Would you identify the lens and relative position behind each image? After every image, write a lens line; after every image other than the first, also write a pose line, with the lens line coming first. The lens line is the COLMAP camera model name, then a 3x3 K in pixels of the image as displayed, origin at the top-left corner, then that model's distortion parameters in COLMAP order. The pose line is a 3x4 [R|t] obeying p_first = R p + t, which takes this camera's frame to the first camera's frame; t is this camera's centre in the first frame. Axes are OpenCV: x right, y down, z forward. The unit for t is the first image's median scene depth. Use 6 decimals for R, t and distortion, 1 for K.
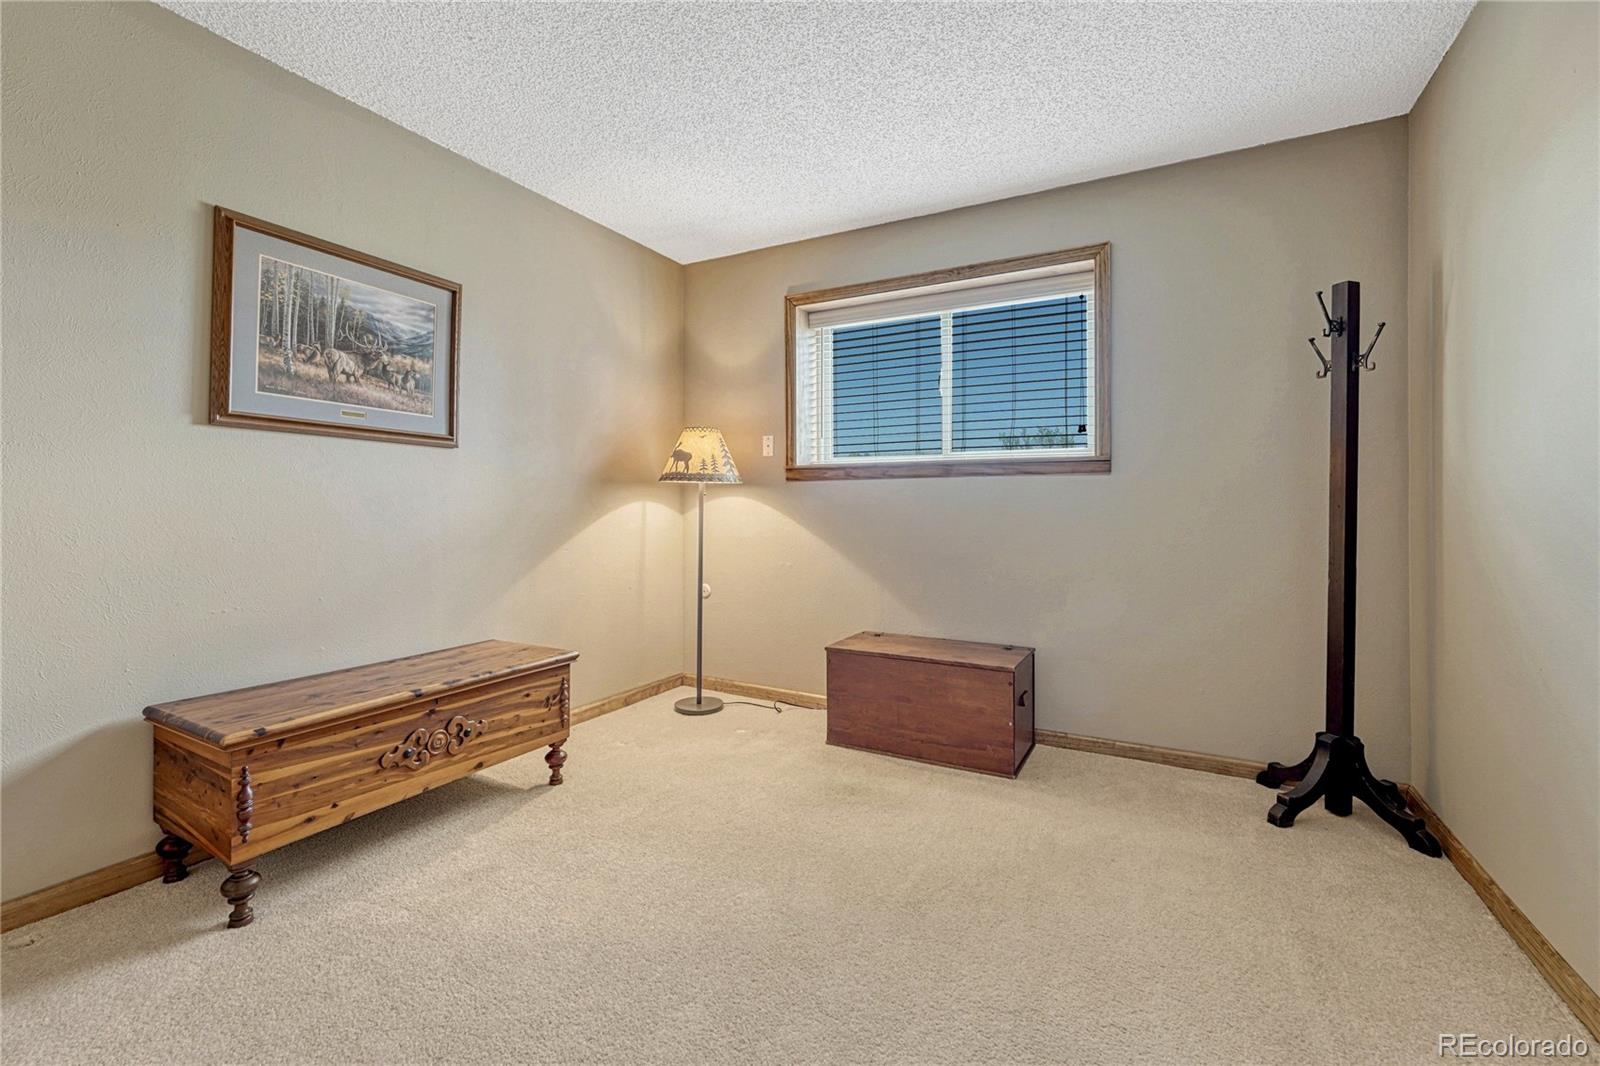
lens RADIAL K [[682.2, 0, 790.7], [0, 682.2, 498.6], [0, 0, 1]] dist [-0.001610, -0.000182]
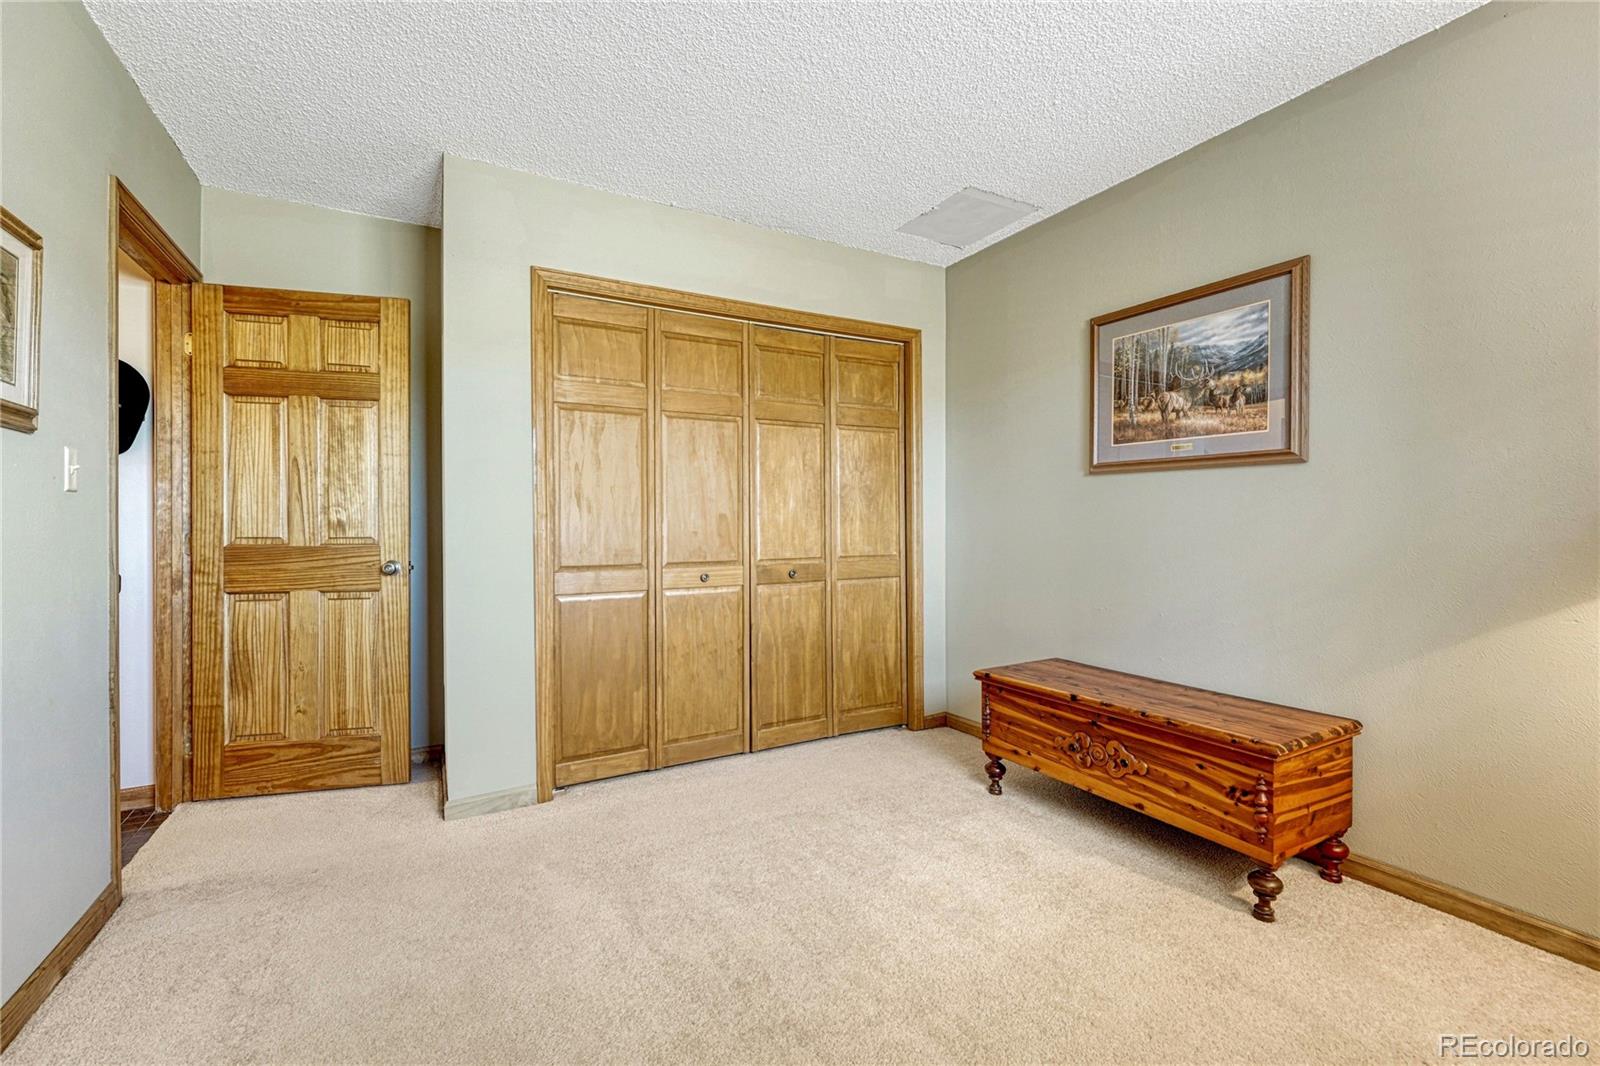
lens RADIAL K [[682.2, 0, 797.2], [0, 682.2, 528.5], [0, 0, 1]] dist [-0.001610, -0.000182]
pose [[-0.523902, -0.000080, -0.851778, 0.576294], [0.006603, 0.999970, -0.004156, 0.003524], [0.851753, -0.007802, -0.523886, 1.042122]]
